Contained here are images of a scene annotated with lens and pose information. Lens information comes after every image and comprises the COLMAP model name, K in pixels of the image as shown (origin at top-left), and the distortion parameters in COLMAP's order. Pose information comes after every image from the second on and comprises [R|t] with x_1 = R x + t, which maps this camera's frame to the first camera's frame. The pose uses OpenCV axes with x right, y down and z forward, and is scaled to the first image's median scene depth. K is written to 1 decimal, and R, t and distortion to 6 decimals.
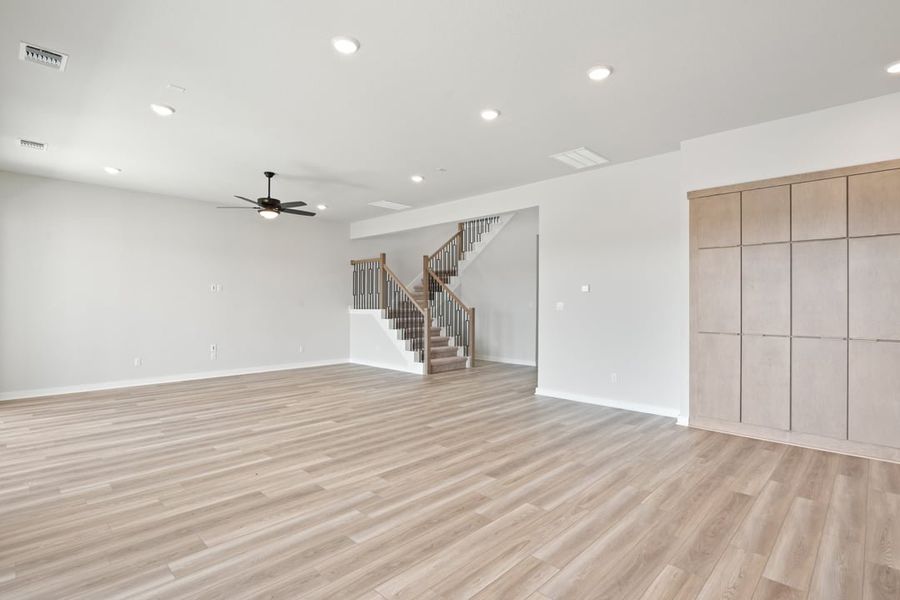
lens RADIAL K [[441.1, 0, 447.0], [0, 441.1, 302.8], [0, 0, 1]] dist [-0.005915, -0.002828]
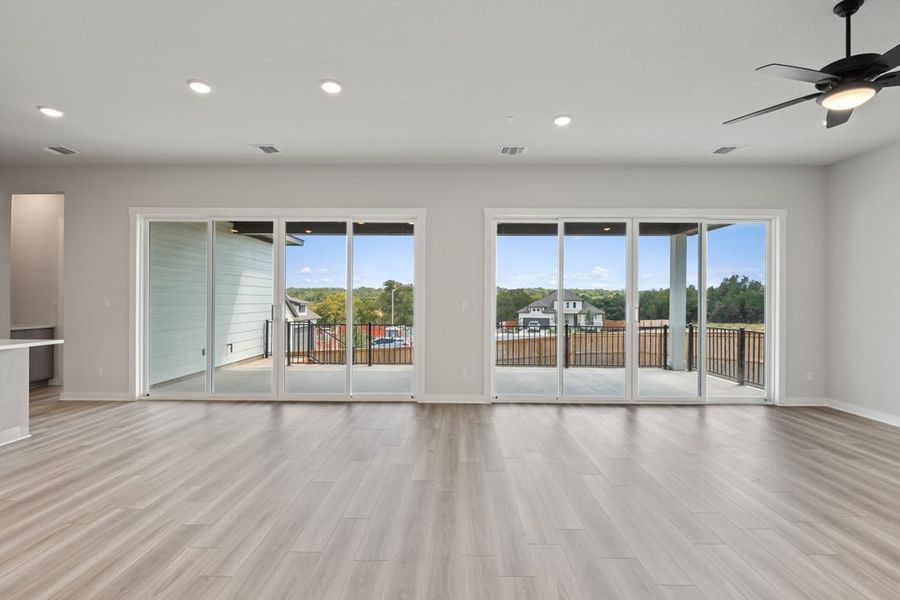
lens RADIAL K [[409.0, 0, 452.4], [0, 409.0, 300.7], [0, 0, 1]] dist [0.001654, -0.005411]
pose [[-0.722655, -0.005261, -0.691189, 0.199888], [-0.006319, 0.999980, -0.001005, -0.000988], [0.691180, 0.003641, -0.722674, 1.360117]]
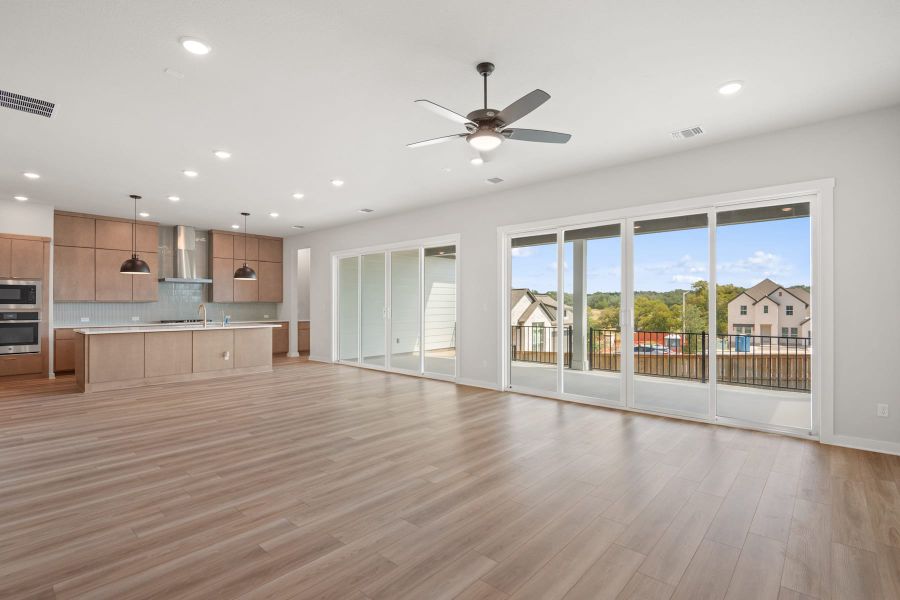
lens RADIAL K [[425.3, 0, 451.1], [0, 425.3, 301.7], [0, 0, 1]] dist [-0.003577, -0.002559]
pose [[-0.998802, -0.001999, -0.048901, -0.449988], [-0.001641, 0.999972, -0.007363, -0.001447], [0.048914, -0.007274, -0.998776, 2.034250]]
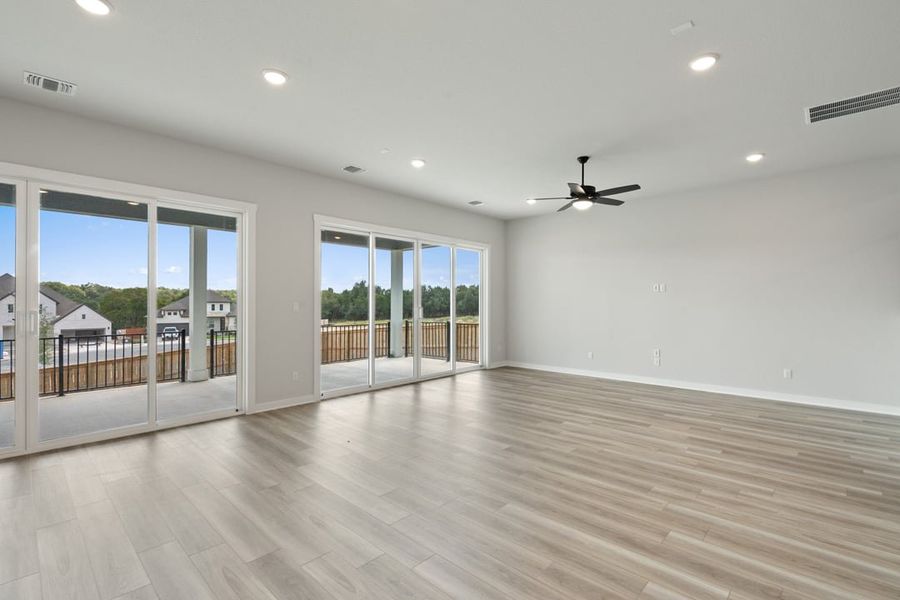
lens RADIAL K [[409.0, 0, 451.8], [0, 409.0, 298.8], [0, 0, 1]] dist [0.001654, -0.005411]
pose [[0.022533, -0.012070, -0.999673, 0.554477], [0.000837, 0.999927, -0.012054, -0.000336], [0.999746, -0.000565, 0.022542, 0.954499]]
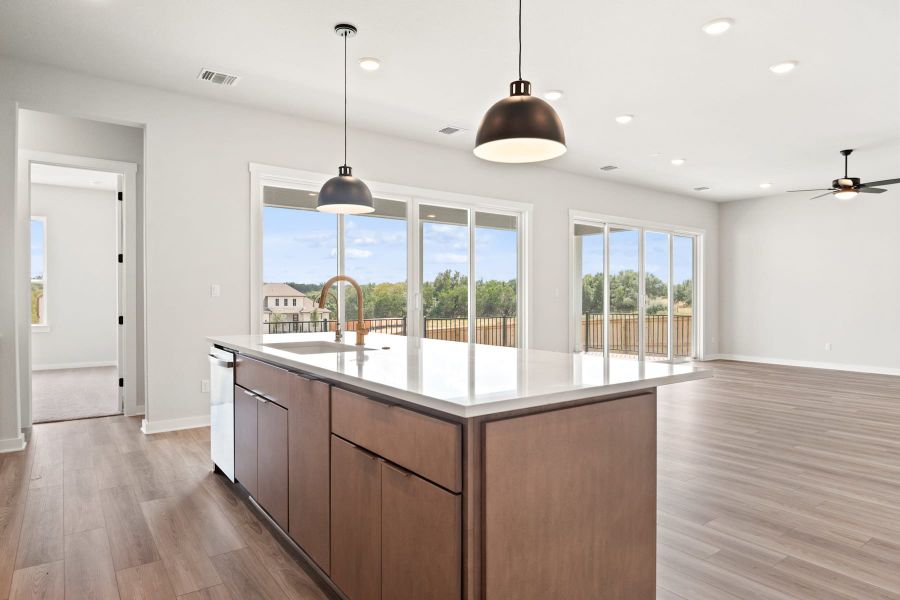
lens RADIAL K [[533.3, 0, 451.8], [0, 533.3, 301.9], [0, 0, 1]] dist [-0.003440, -0.007179]
pose [[-0.168026, 0.004562, -0.985772, 1.140132], [-0.000544, 0.999989, 0.004721, 0.029535], [0.985782, 0.001330, -0.168022, 0.480428]]
